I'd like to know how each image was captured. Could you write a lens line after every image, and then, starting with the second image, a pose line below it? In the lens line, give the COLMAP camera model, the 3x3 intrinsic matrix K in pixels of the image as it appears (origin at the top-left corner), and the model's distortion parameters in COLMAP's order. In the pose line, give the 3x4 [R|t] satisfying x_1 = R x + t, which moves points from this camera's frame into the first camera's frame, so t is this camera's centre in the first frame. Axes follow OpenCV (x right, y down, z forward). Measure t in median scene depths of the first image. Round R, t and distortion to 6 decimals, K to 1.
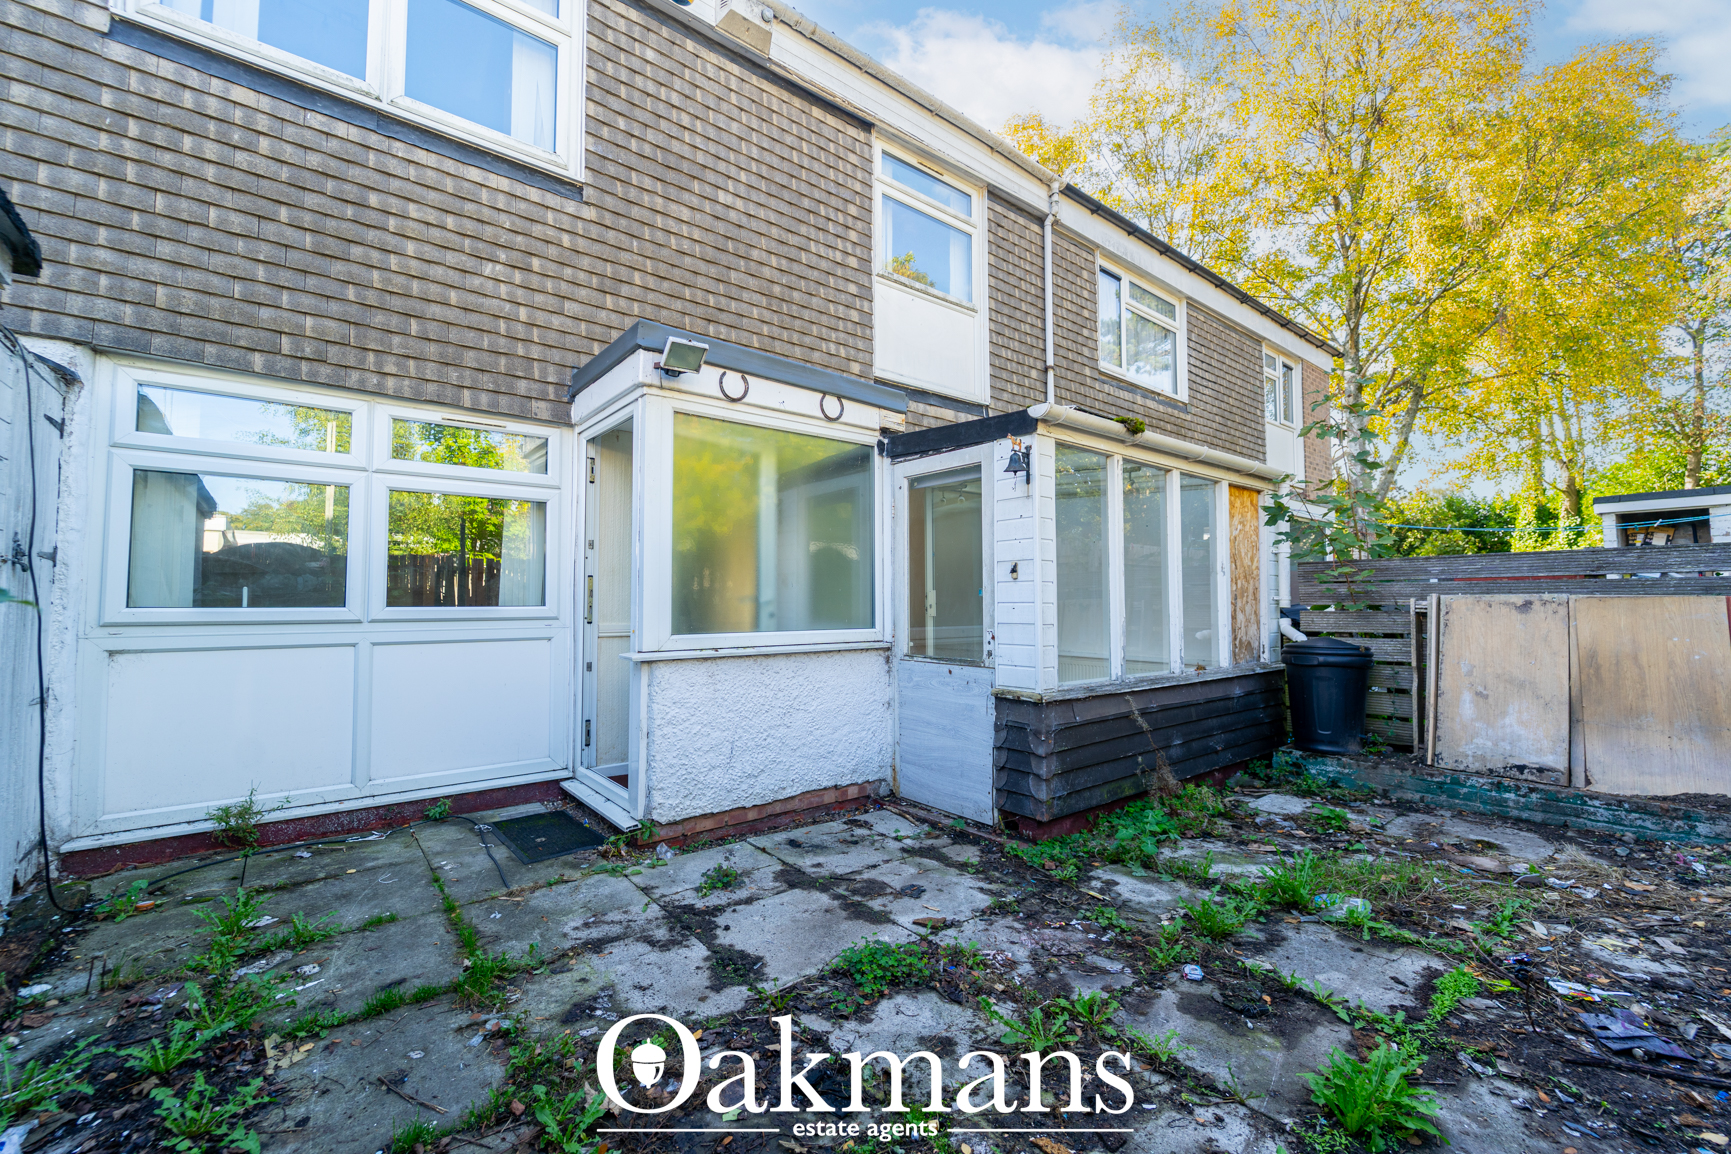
lens RADIAL K [[709.6, 0, 868.9], [0, 709.6, 572.9], [0, 0, 1]] dist [-0.001167, -0.000555]
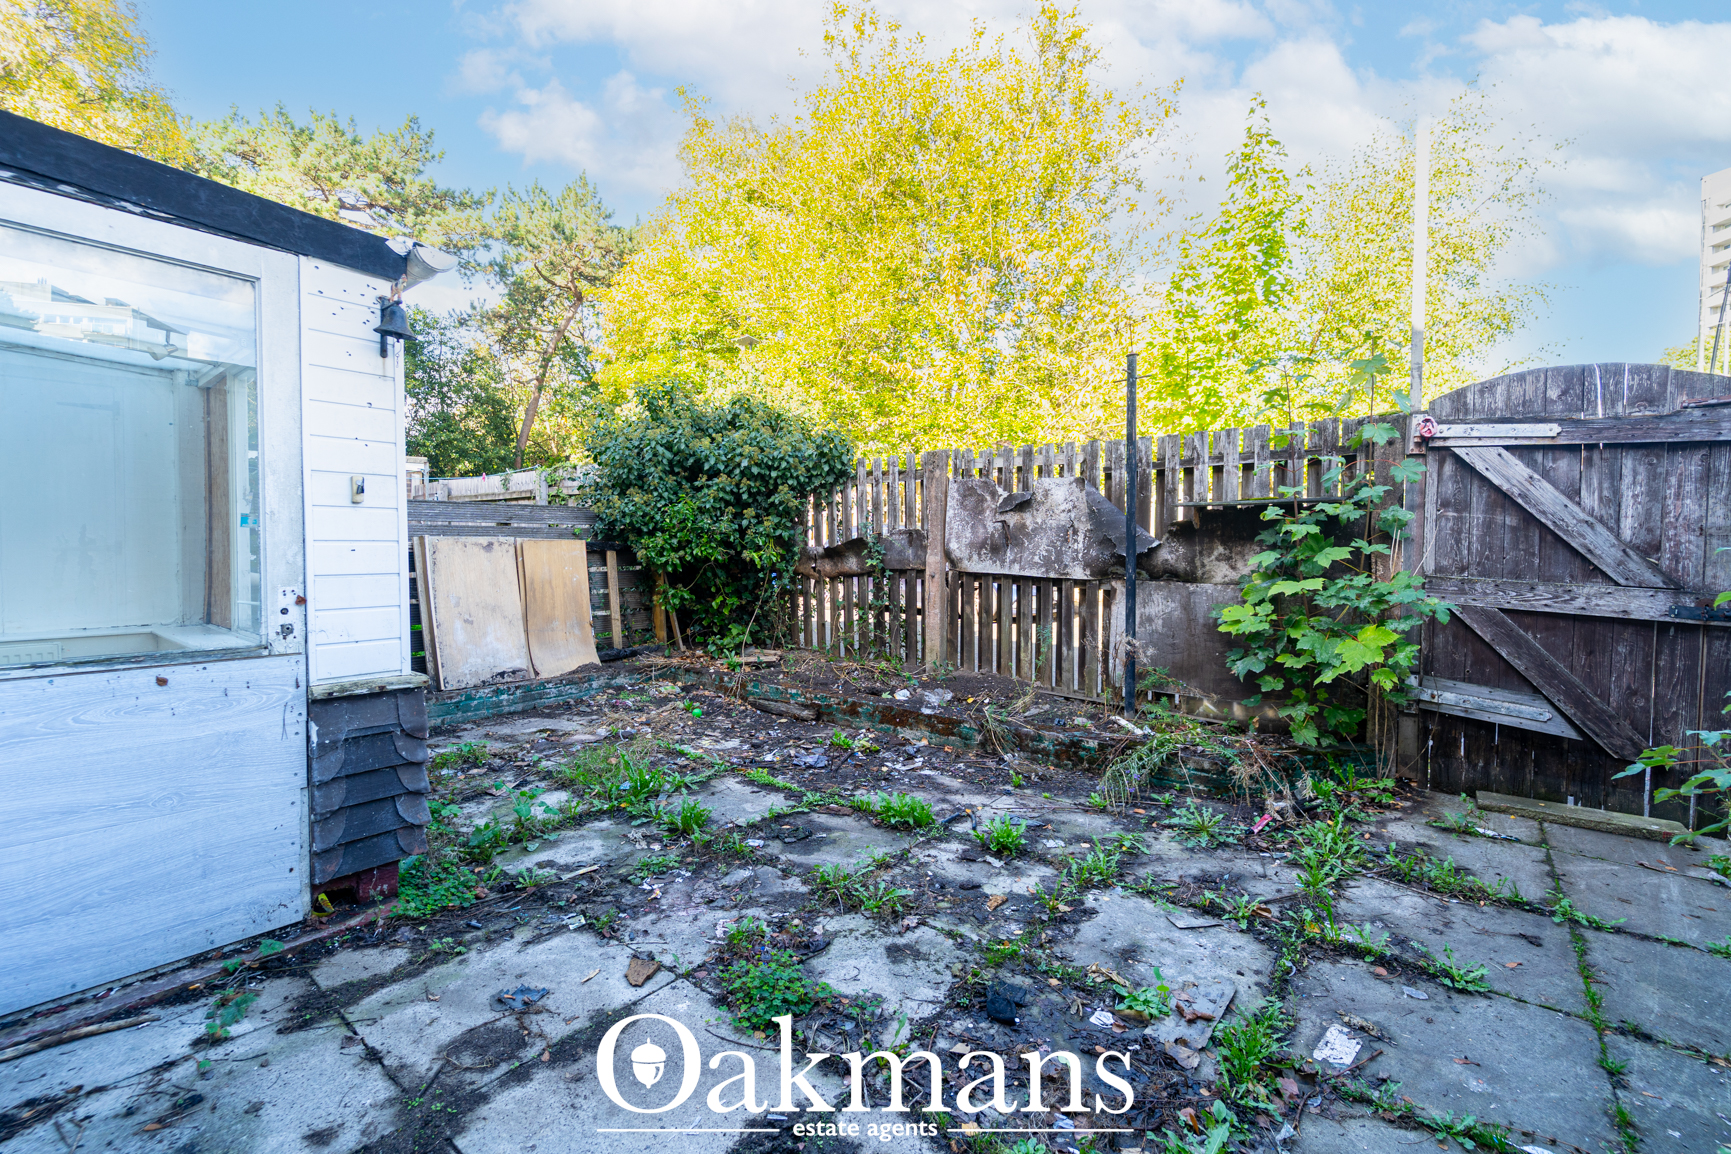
lens RADIAL K [[709.6, 0, 868.9], [0, 709.6, 572.9], [0, 0, 1]] dist [-0.001167, -0.000555]
pose [[-0.199569, -0.036339, 0.979210, -0.583839], [-0.046983, 0.998518, 0.027480, 0.037298], [-0.978757, -0.040522, -0.200980, 0.807893]]
